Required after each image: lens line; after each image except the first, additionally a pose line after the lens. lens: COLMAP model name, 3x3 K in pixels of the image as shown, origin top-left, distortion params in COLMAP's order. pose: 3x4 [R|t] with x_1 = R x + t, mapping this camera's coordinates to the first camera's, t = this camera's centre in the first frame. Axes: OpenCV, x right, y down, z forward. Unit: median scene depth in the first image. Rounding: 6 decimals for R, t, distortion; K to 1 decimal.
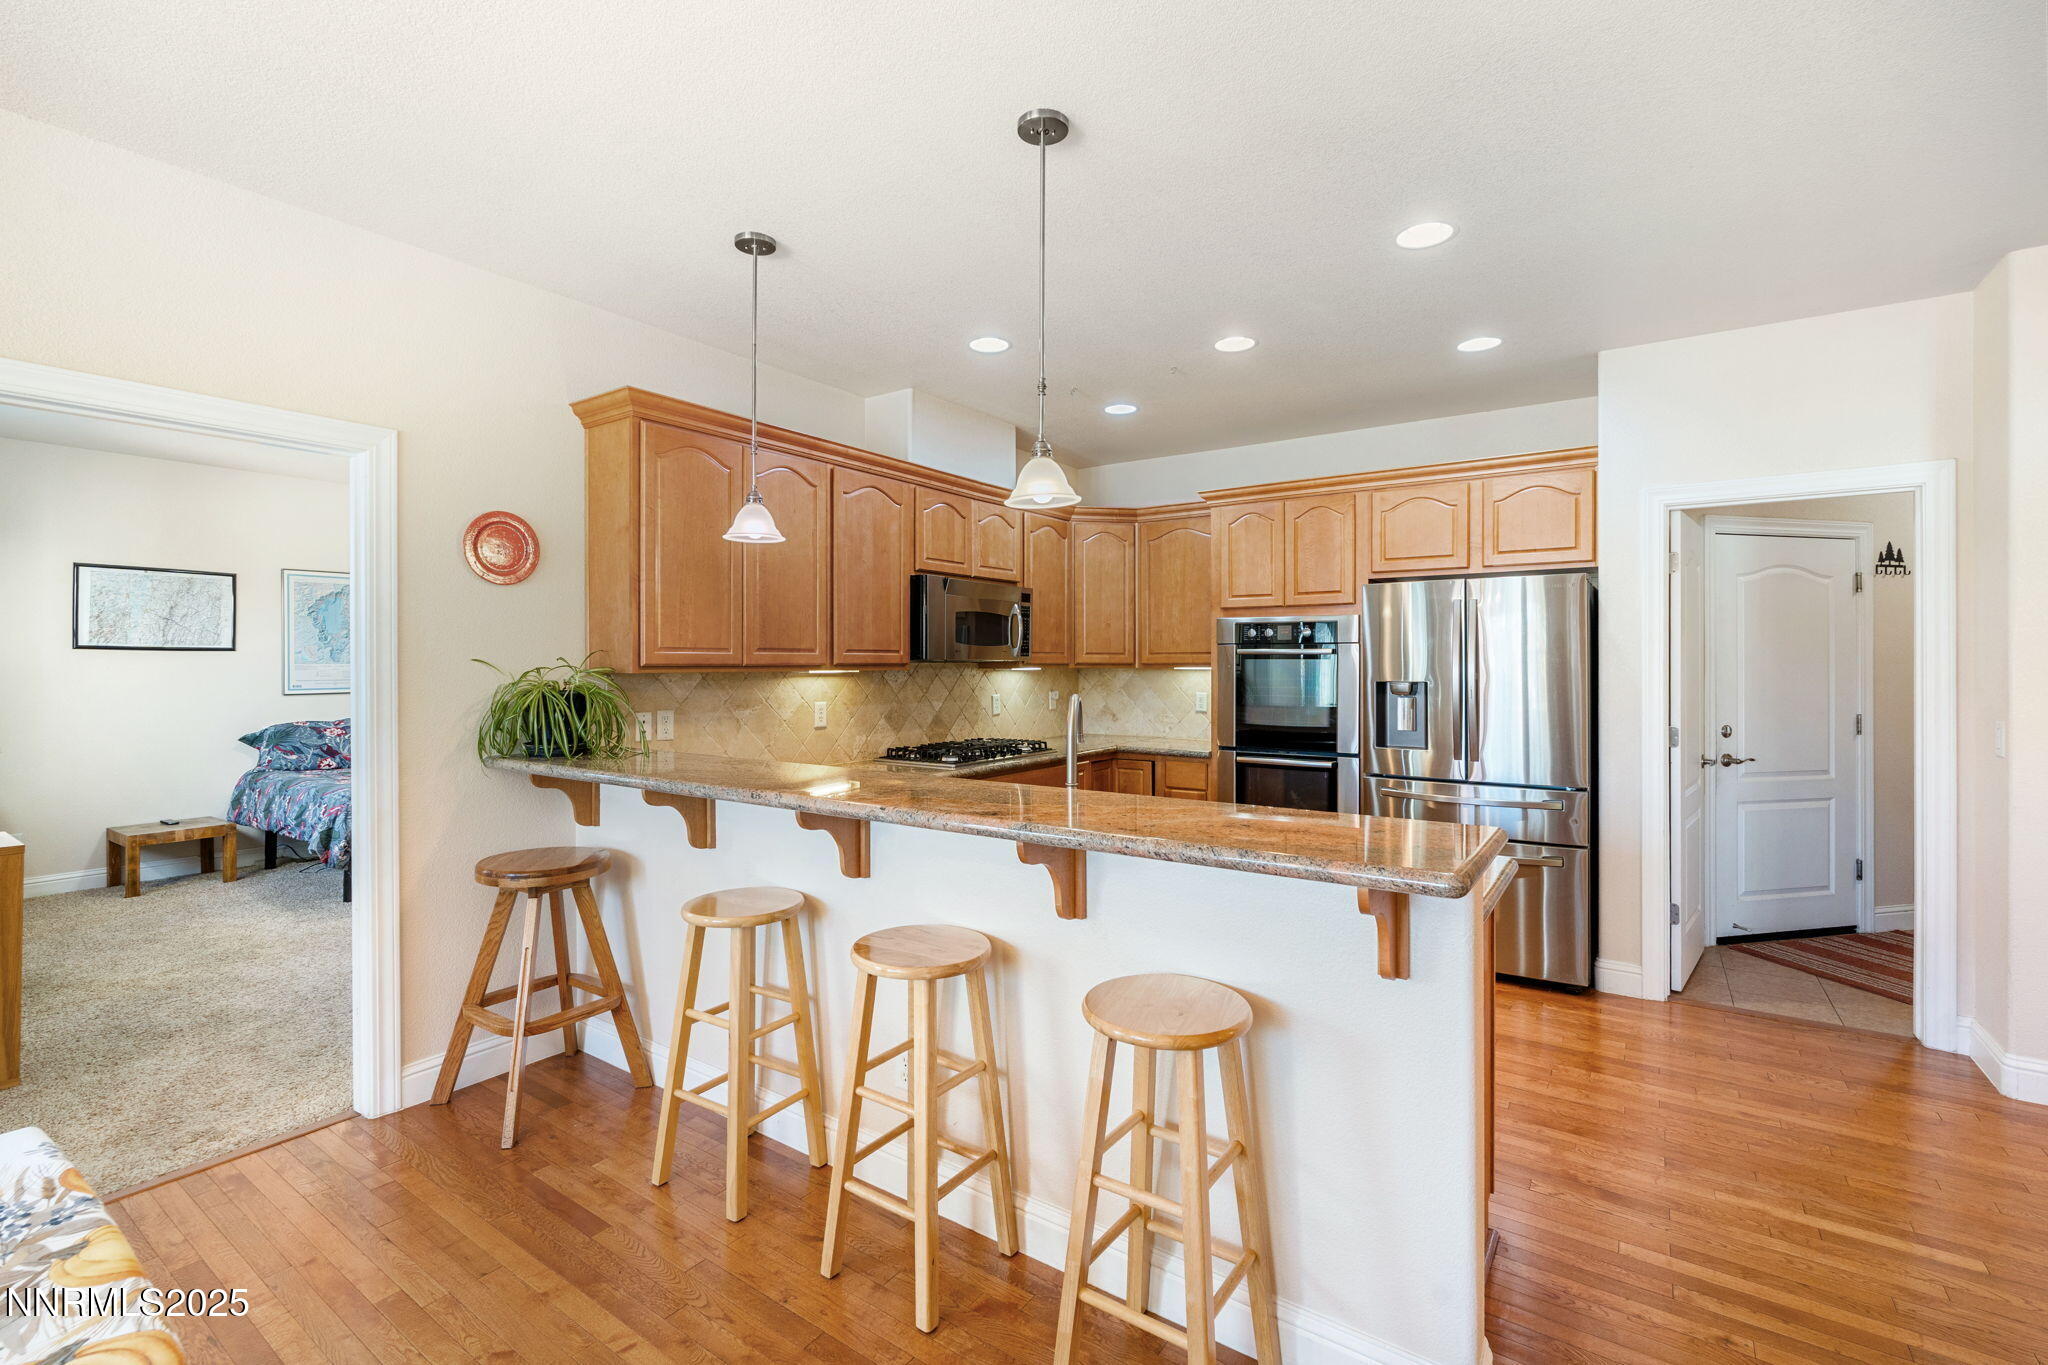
lens RADIAL K [[917.9, 0, 1028.0], [0, 917.9, 661.4], [0, 0, 1]] dist [0.001951, -0.000239]
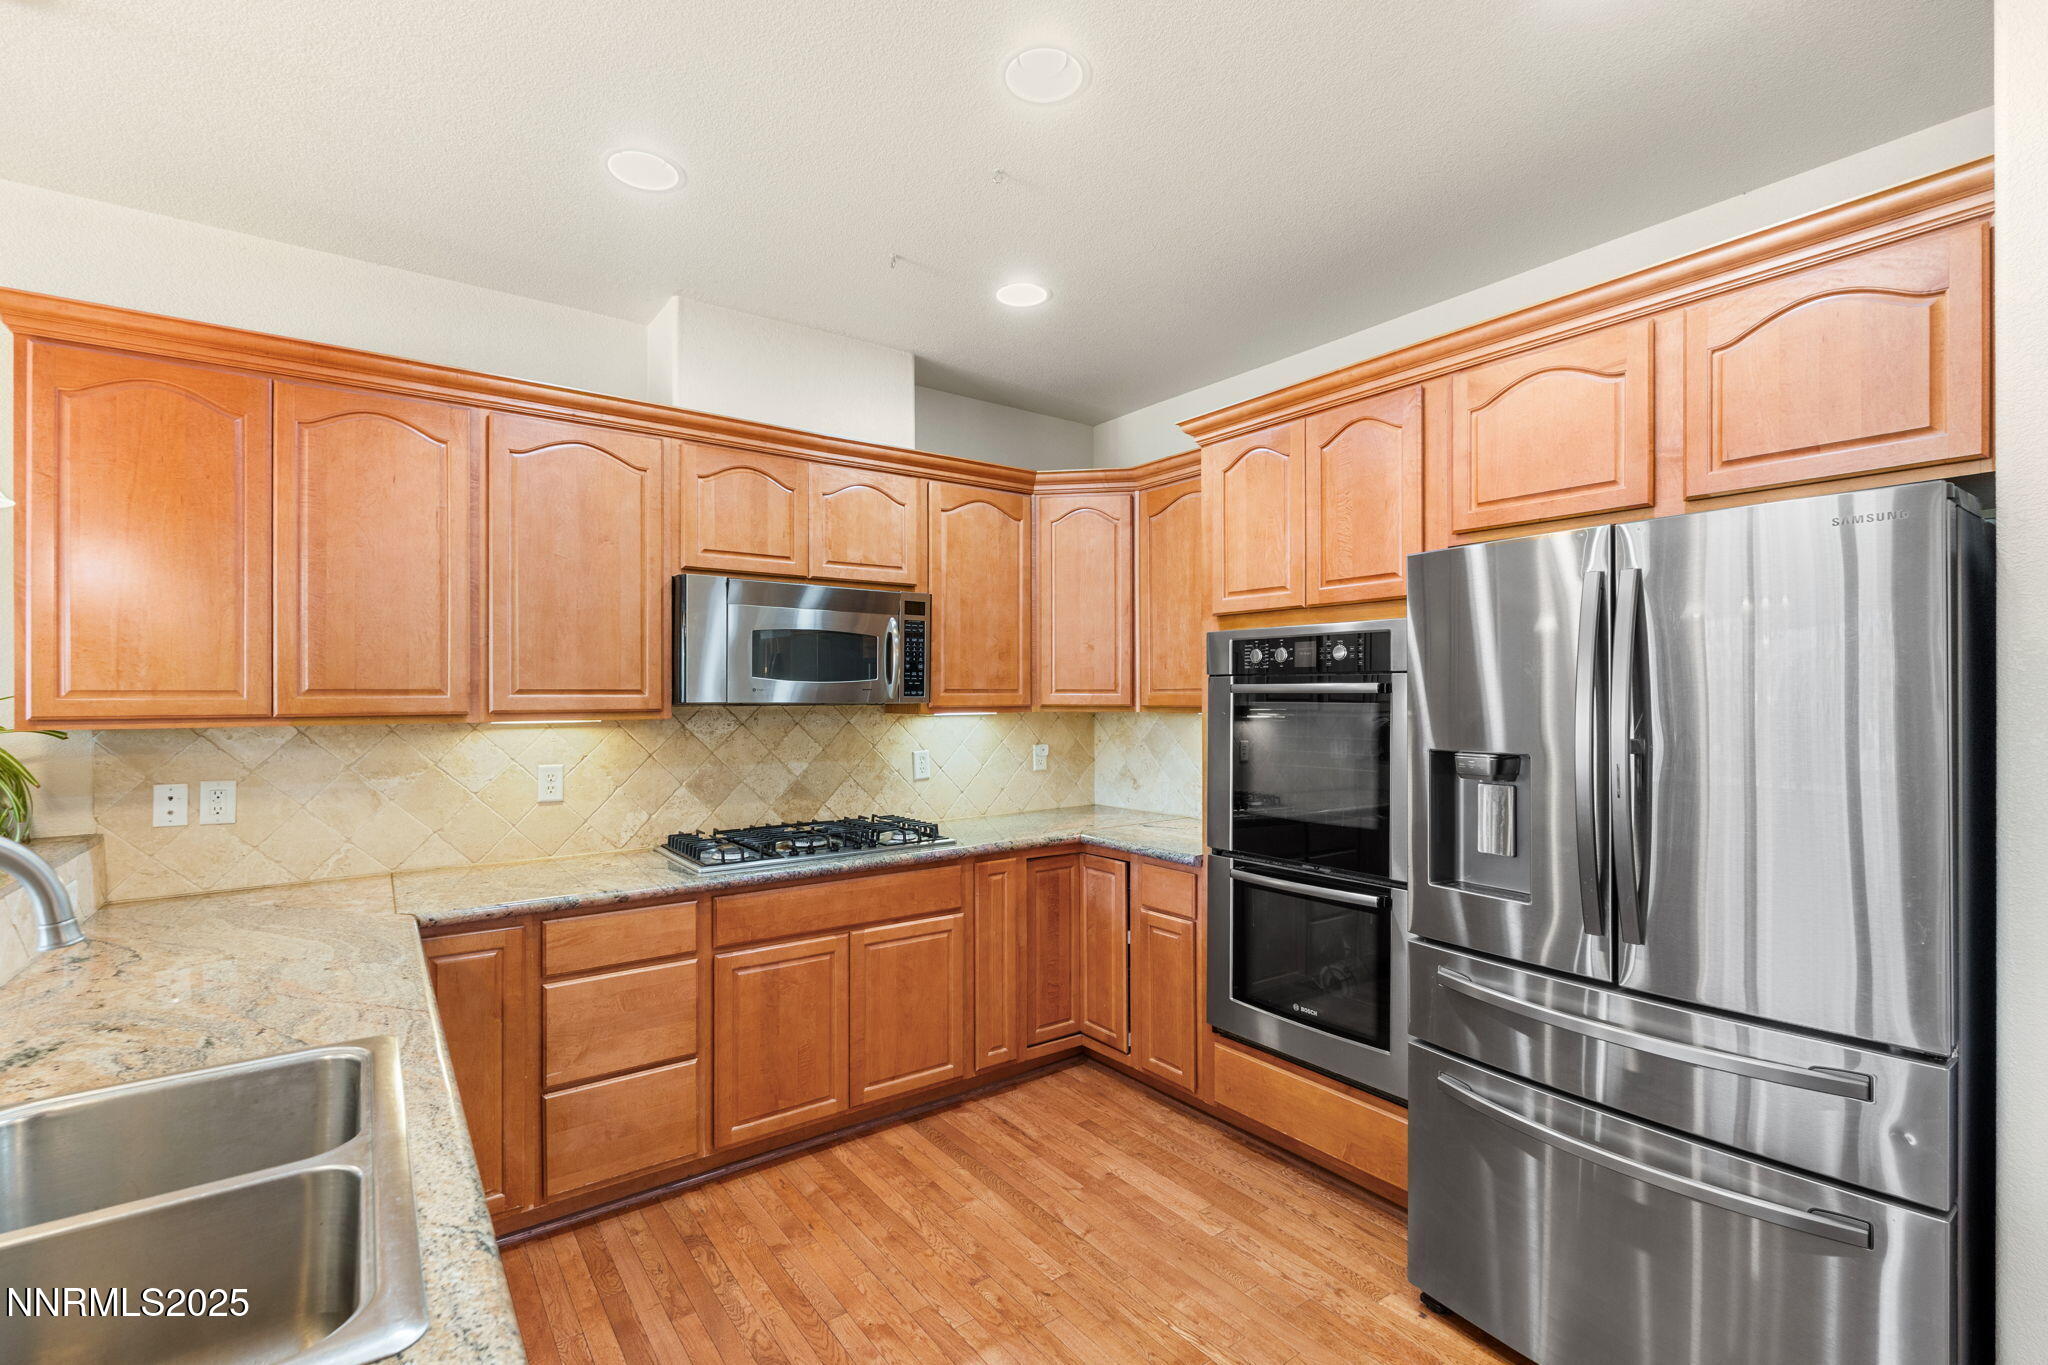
lens RADIAL K [[917.9, 0, 1022.7], [0, 917.9, 692.2], [0, 0, 1]] dist [0.001951, -0.000239]
pose [[0.943554, -0.002655, -0.331208, 0.307035], [0.002506, 0.999996, -0.000878, -0.008266], [0.331209, -0.000002, 0.943557, 0.423960]]
